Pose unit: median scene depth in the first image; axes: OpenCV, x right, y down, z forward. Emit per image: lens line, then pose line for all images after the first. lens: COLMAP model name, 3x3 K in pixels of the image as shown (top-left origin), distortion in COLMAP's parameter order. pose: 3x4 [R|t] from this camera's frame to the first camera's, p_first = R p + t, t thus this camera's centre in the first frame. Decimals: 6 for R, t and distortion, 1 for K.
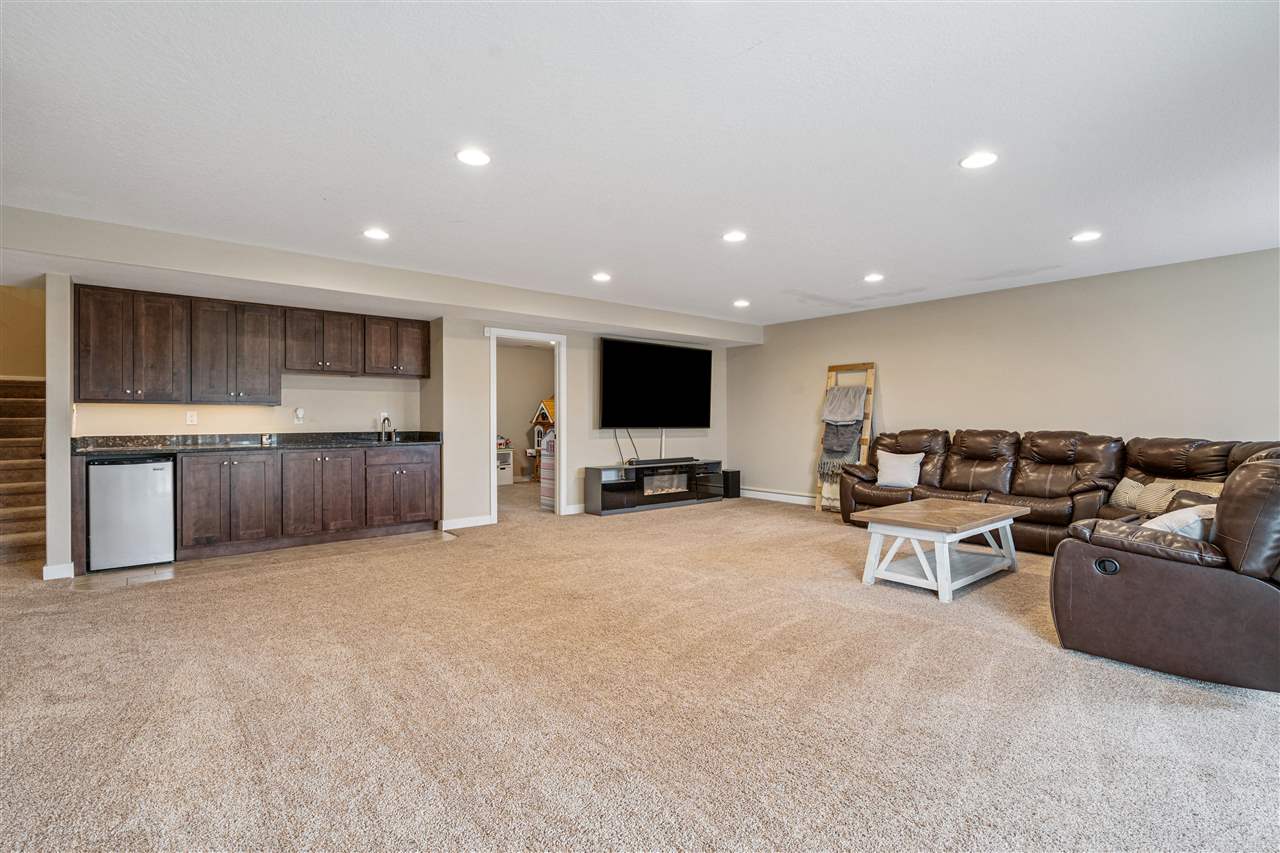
lens RADIAL K [[583.0, 0, 640.0], [0, 583.0, 426.5], [0, 0, 1]] dist [0.000202, 0.000058]
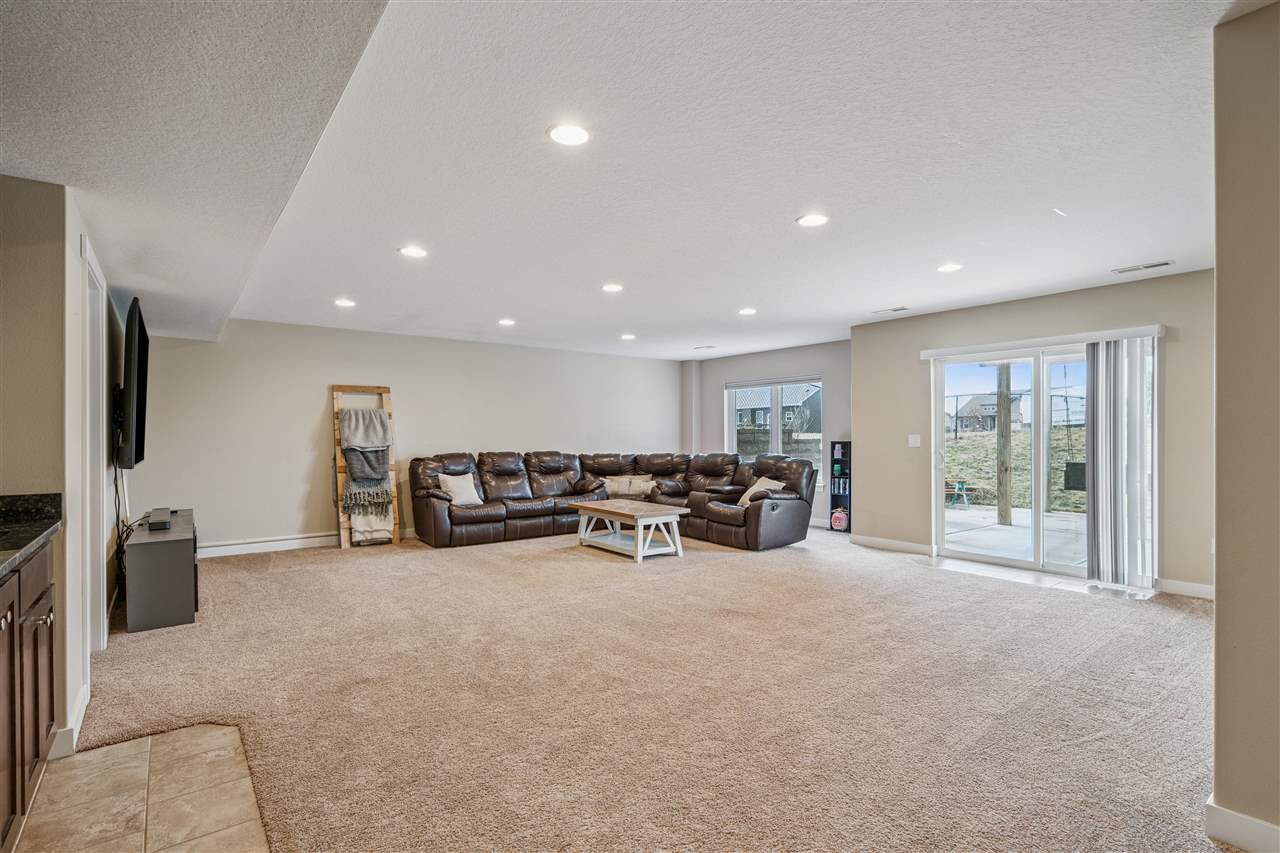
lens RADIAL K [[618.7, 0, 640.0], [0, 618.7, 426.5], [0, 0, 1]] dist [-0.000251, -0.000024]
pose [[0.041843, 0.010050, 0.999074, -1.705304], [0.010068, 0.999894, -0.010479, -0.073352], [-0.999073, 0.010497, 0.041737, 1.407383]]
